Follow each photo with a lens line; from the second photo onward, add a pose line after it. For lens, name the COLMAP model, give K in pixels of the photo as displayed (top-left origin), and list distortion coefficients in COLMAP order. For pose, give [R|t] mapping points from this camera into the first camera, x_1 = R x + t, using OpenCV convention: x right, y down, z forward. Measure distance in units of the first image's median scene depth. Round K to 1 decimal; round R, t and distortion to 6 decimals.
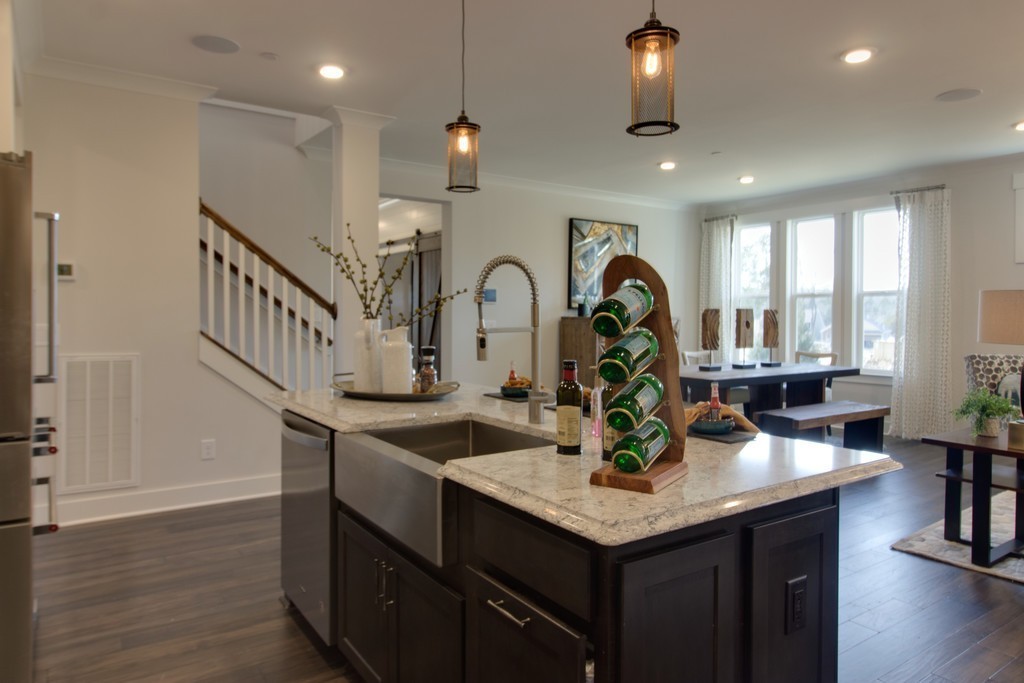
lens RADIAL K [[639.7, 0, 505.2], [0, 639.7, 333.5], [0, 0, 1]] dist [0.004100, 0.000074]
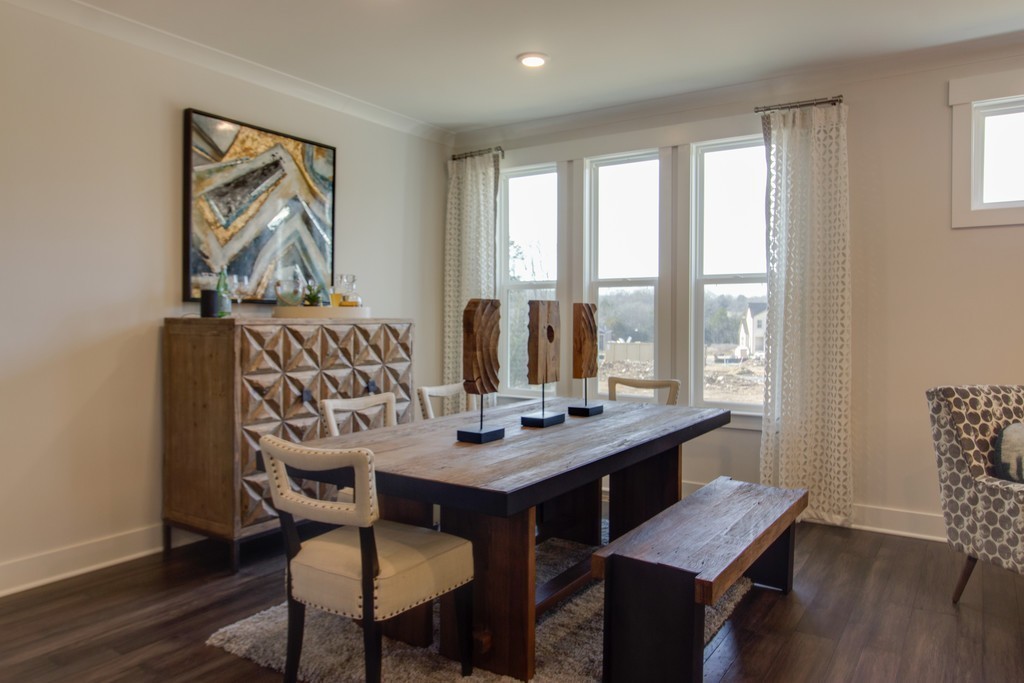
lens RADIAL K [[724.2, 0, 508.5], [0, 724.2, 335.9], [0, 0, 1]] dist [-0.029885, -0.000185]
pose [[0.922438, -0.010820, 0.385993, 0.118607], [0.011866, 0.999930, -0.000327, -0.010550], [-0.385962, 0.004882, 0.922502, 0.433802]]
